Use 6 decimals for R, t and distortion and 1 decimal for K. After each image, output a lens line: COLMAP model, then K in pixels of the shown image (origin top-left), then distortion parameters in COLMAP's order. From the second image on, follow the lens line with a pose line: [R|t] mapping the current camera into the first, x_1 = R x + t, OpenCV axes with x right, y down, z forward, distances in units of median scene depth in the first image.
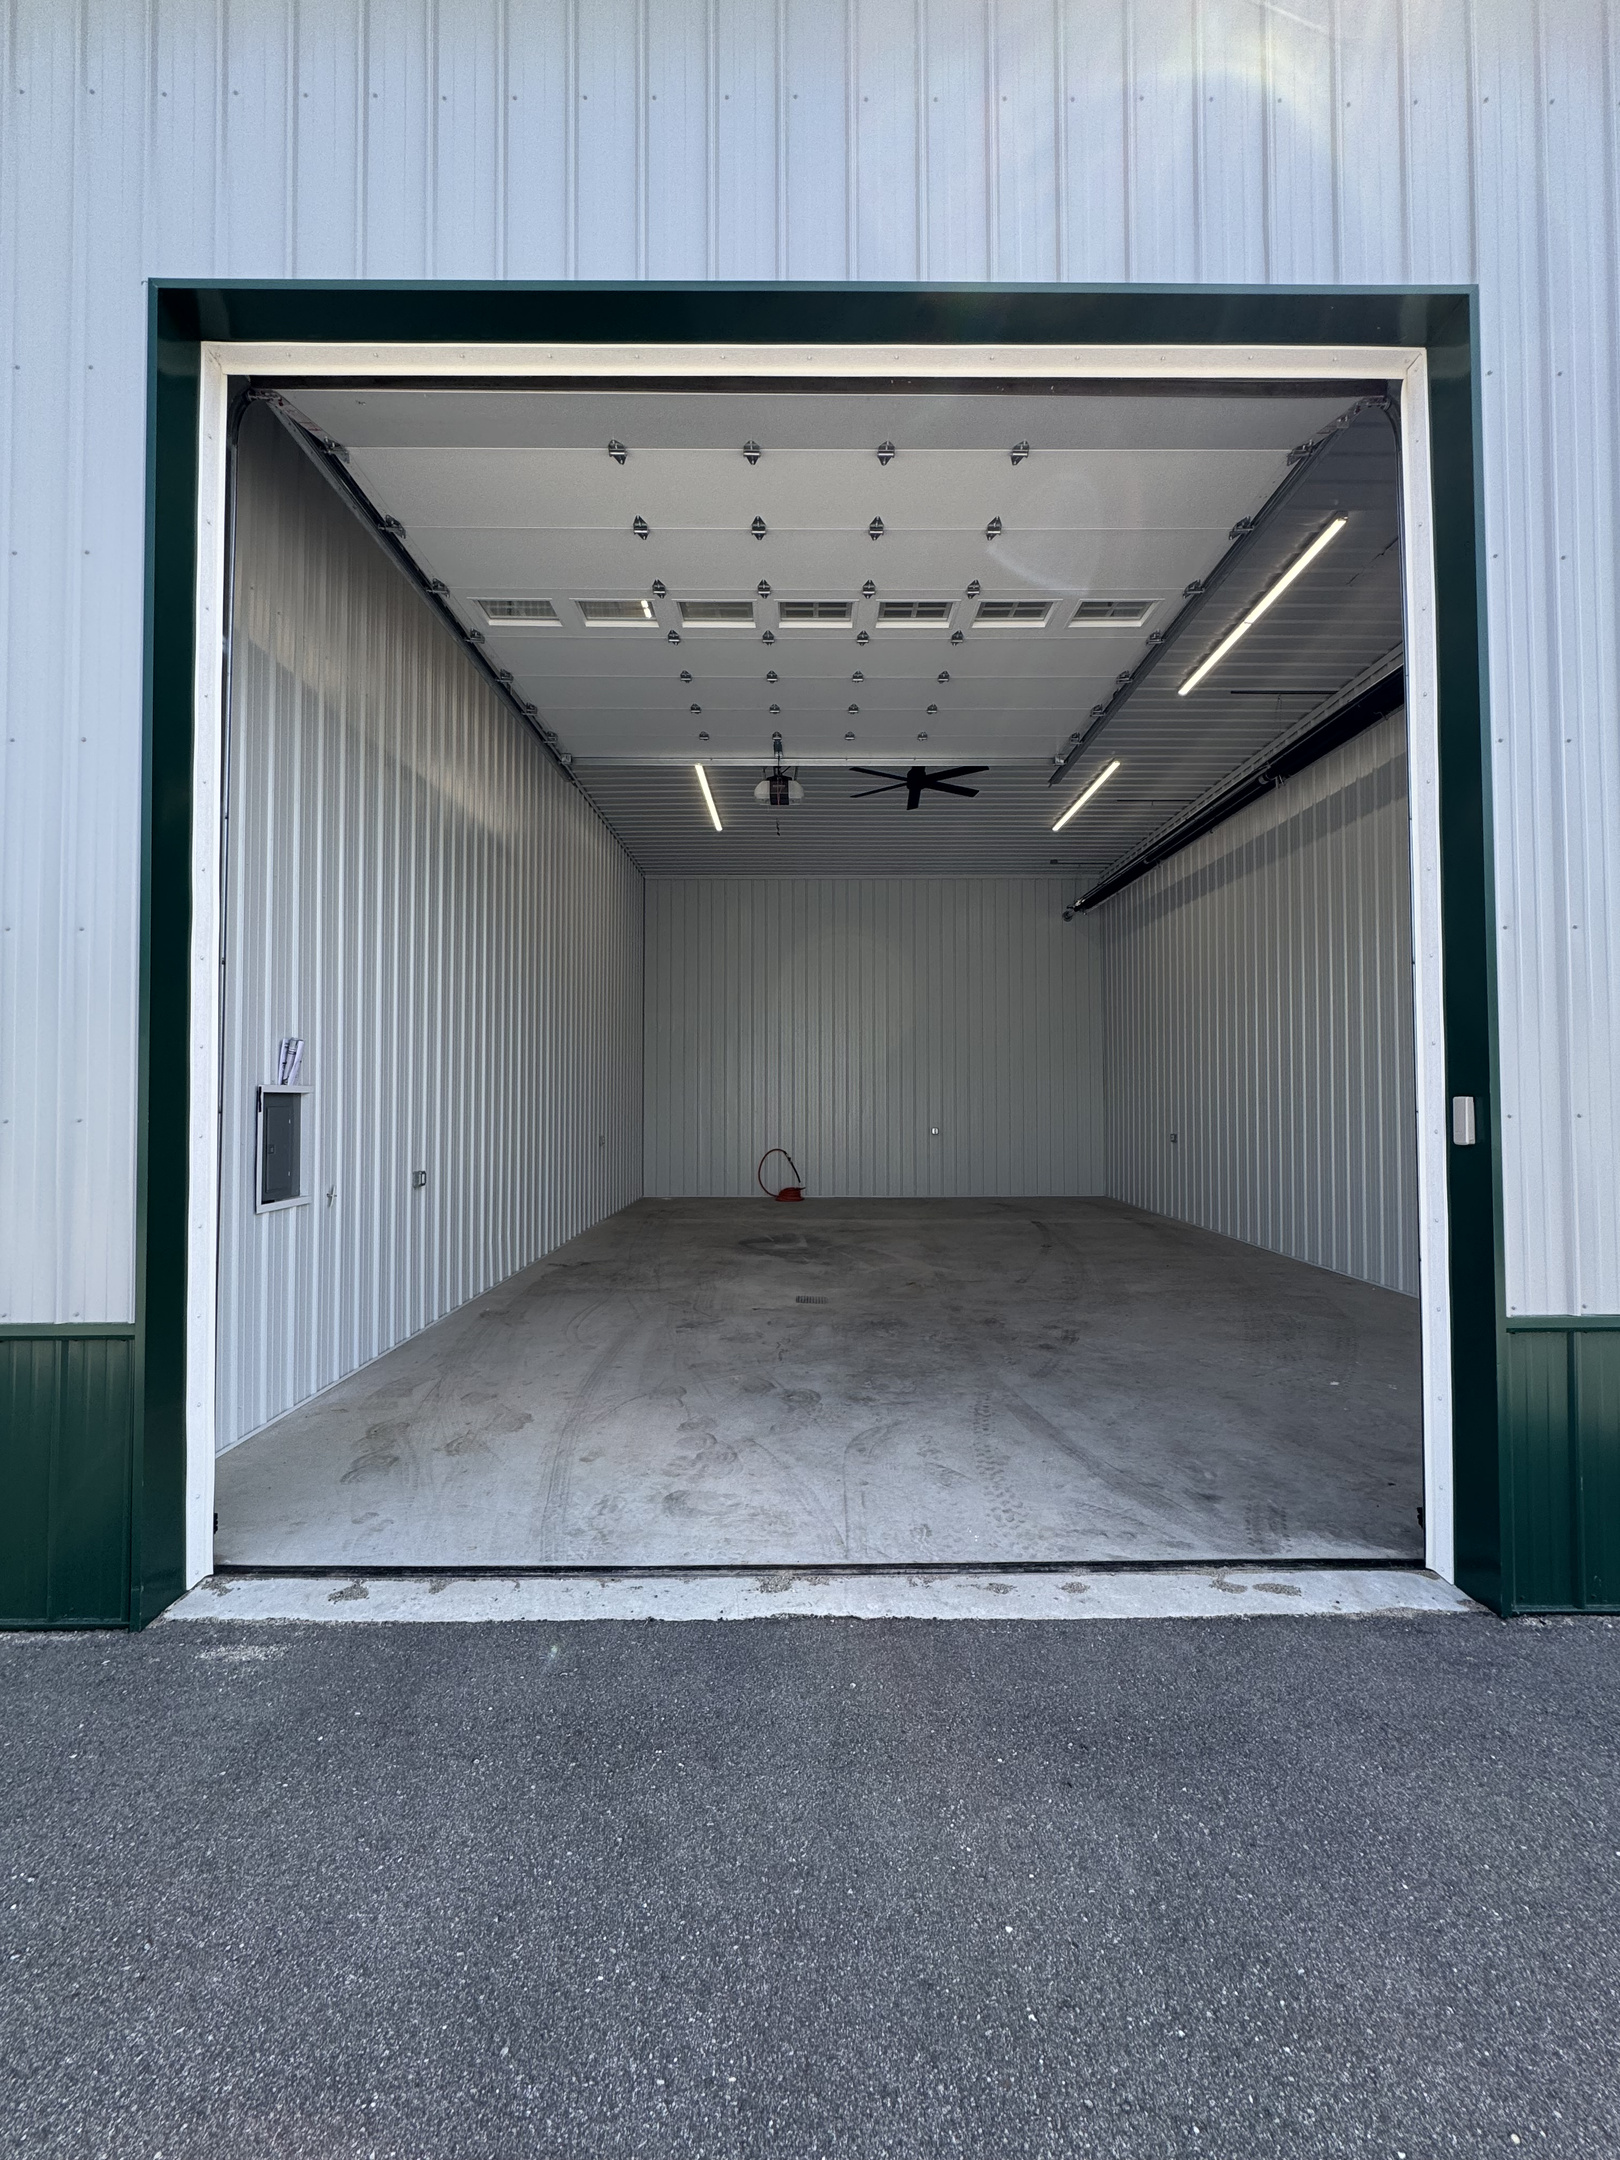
lens RADIAL K [[869.9, 0, 810.0], [0, 869.9, 1080.0], [0, 0, 1]] dist [-0.002151, 0.000552]
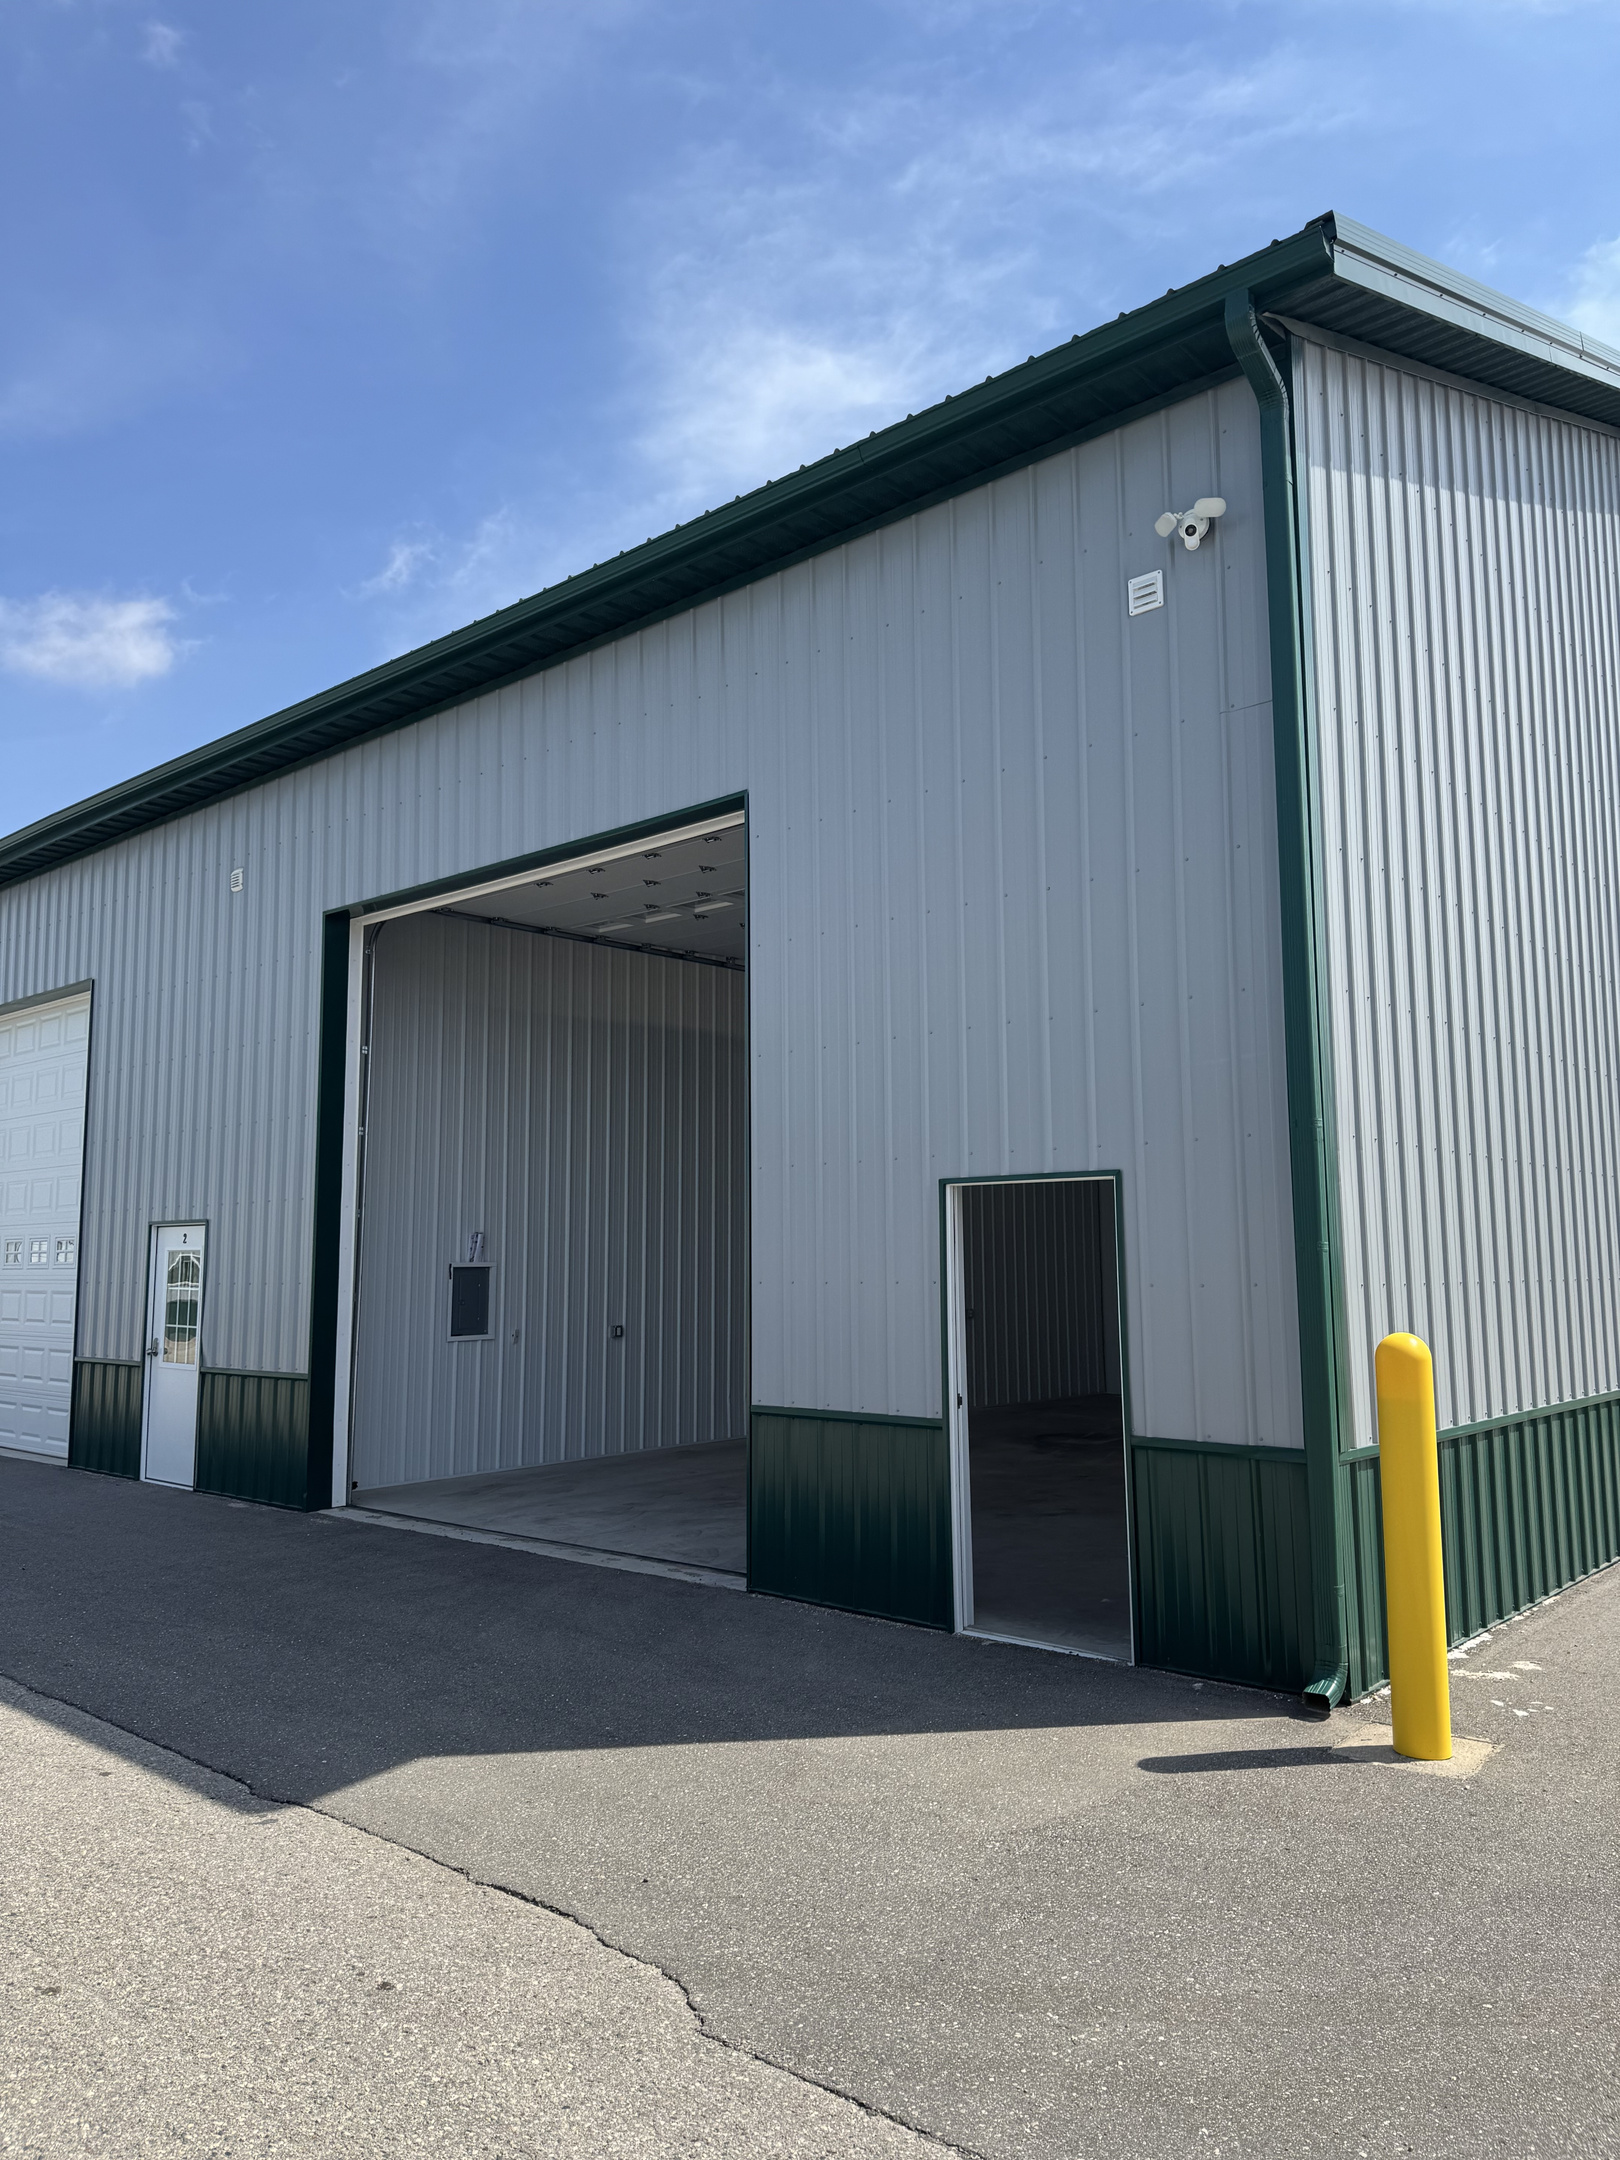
lens RADIAL K [[1520.6, 0, 810.0], [0, 1520.6, 1080.0], [0, 0, 1]] dist [0.025052, -0.024398]
pose [[0.743676, -0.084731, -0.663149, 1.618969], [0.021297, 0.994435, -0.103177, -0.025375], [0.668201, 0.062607, 0.741342, -0.628442]]
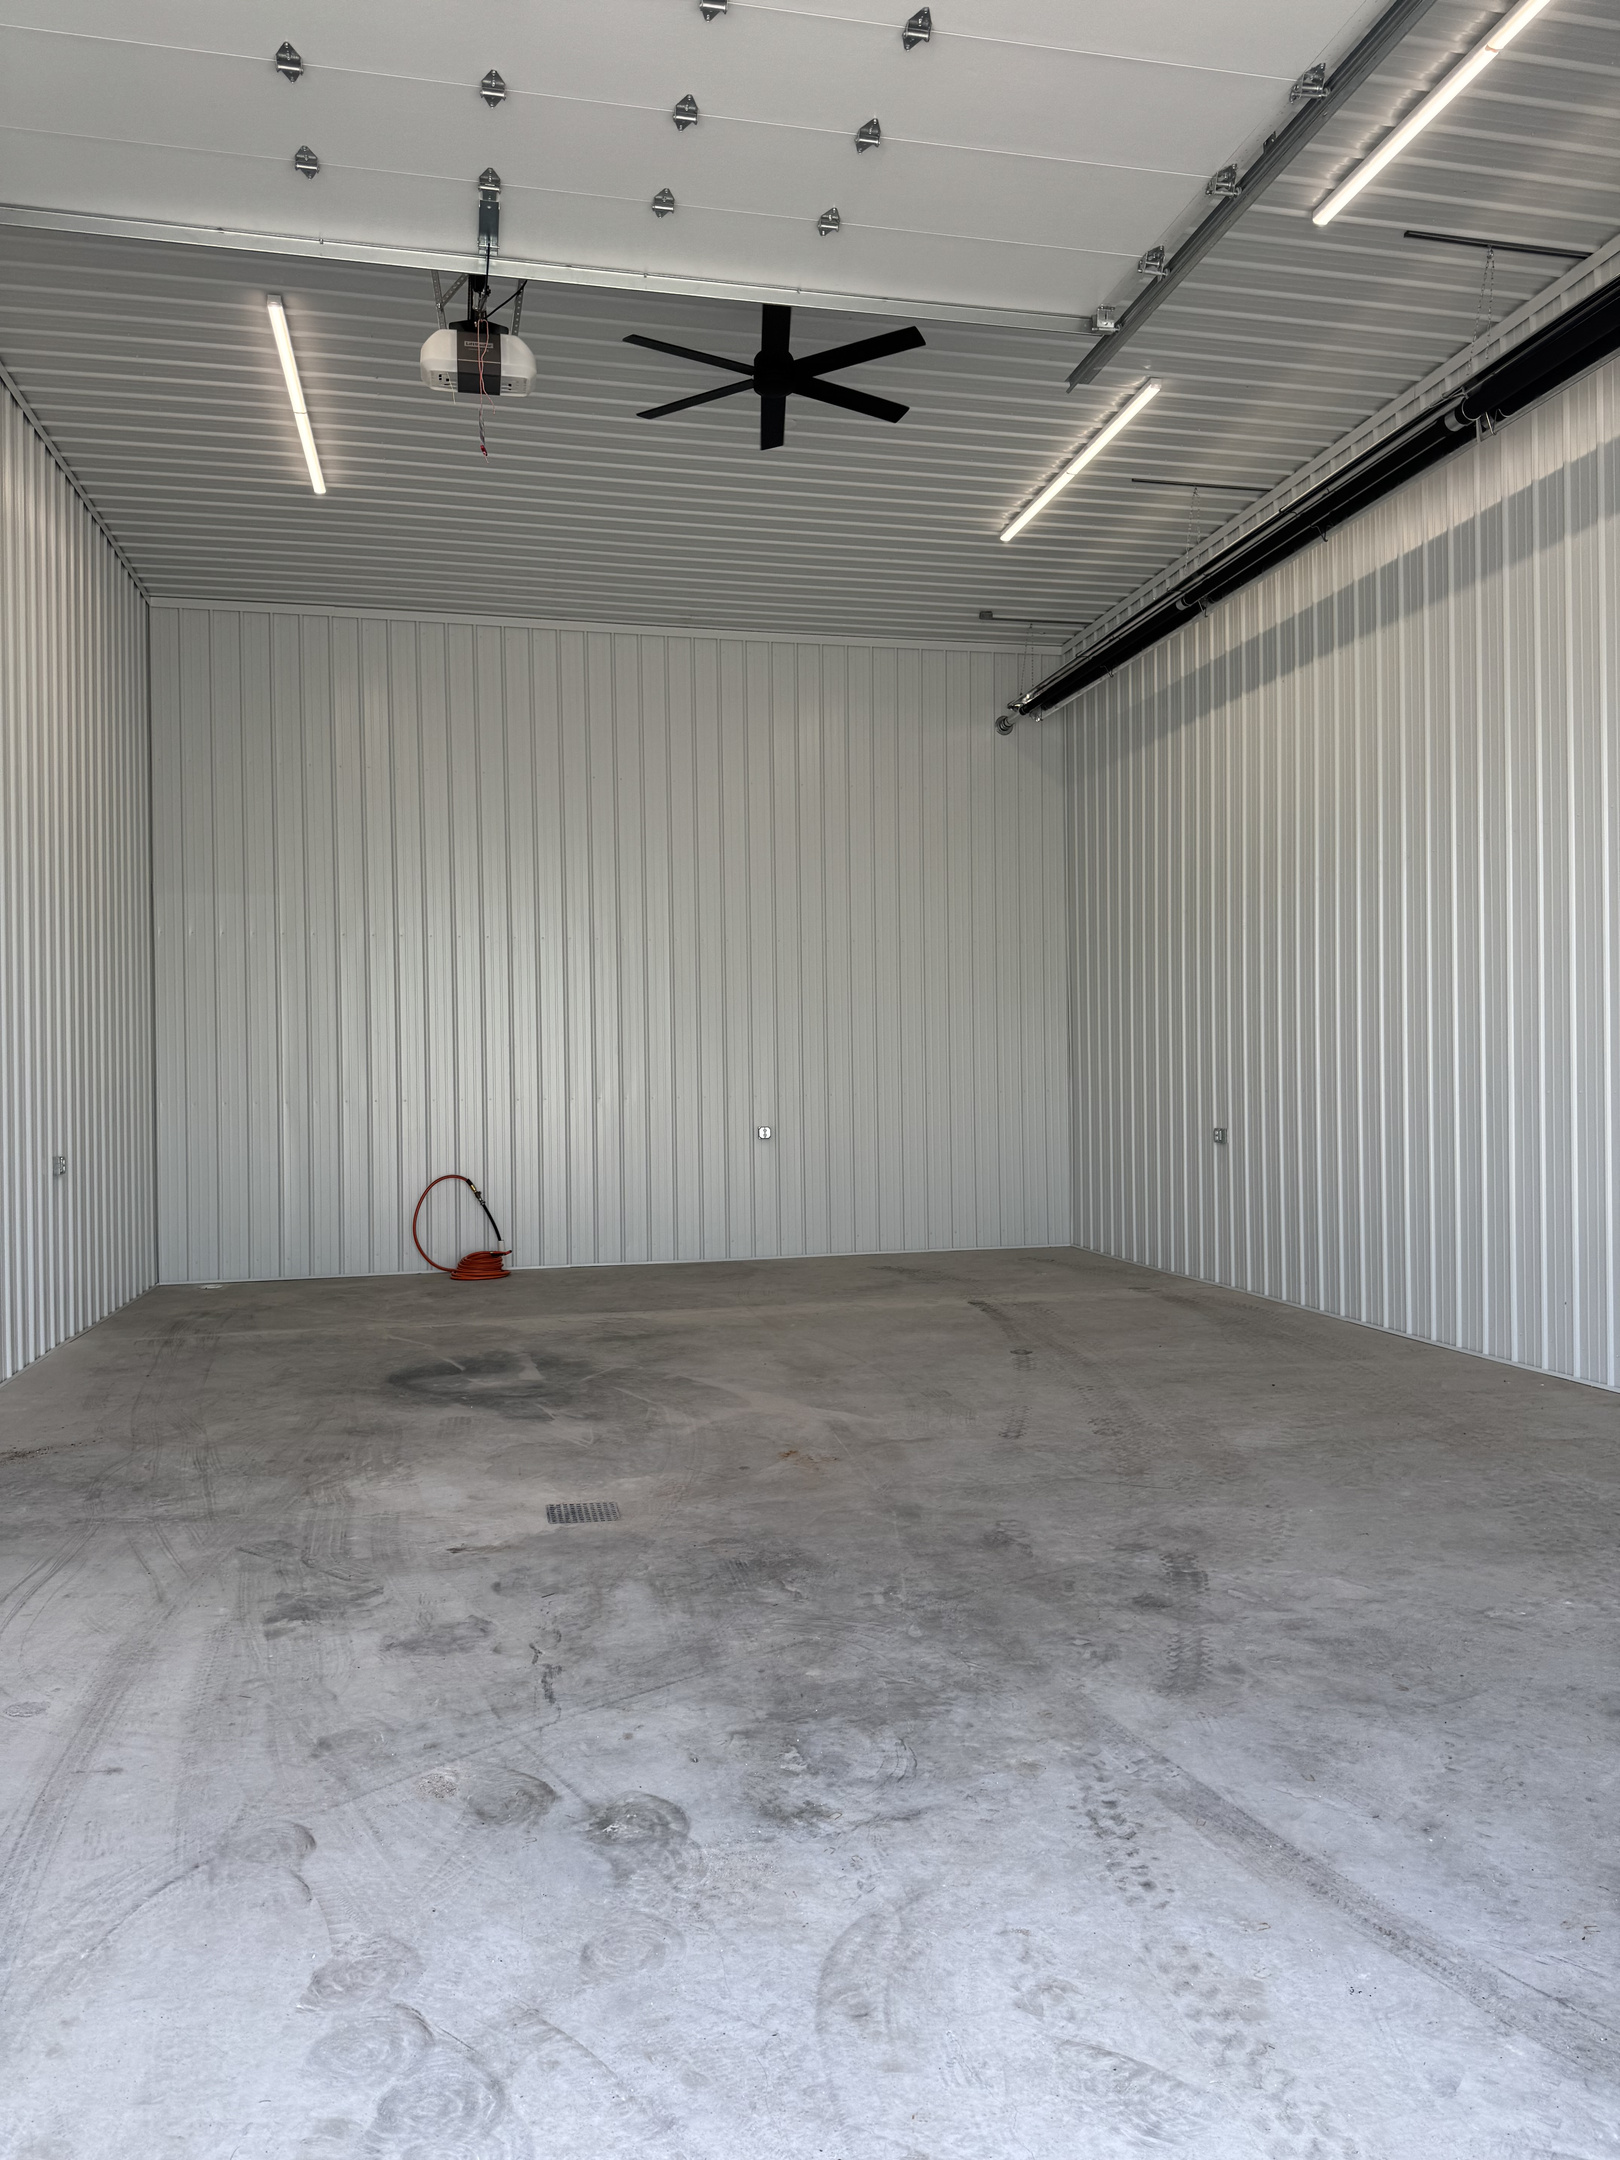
lens RADIAL K [[1513.6, 0, 803.7], [0, 1513.6, 1085.2], [0, 0, 1]] dist [0.073193, -0.100578]
pose [[0.976881, -0.012574, 0.213414, -0.077111], [0.007853, 0.999706, 0.022956, 0.030386], [-0.213640, -0.020750, 0.976692, 0.346519]]
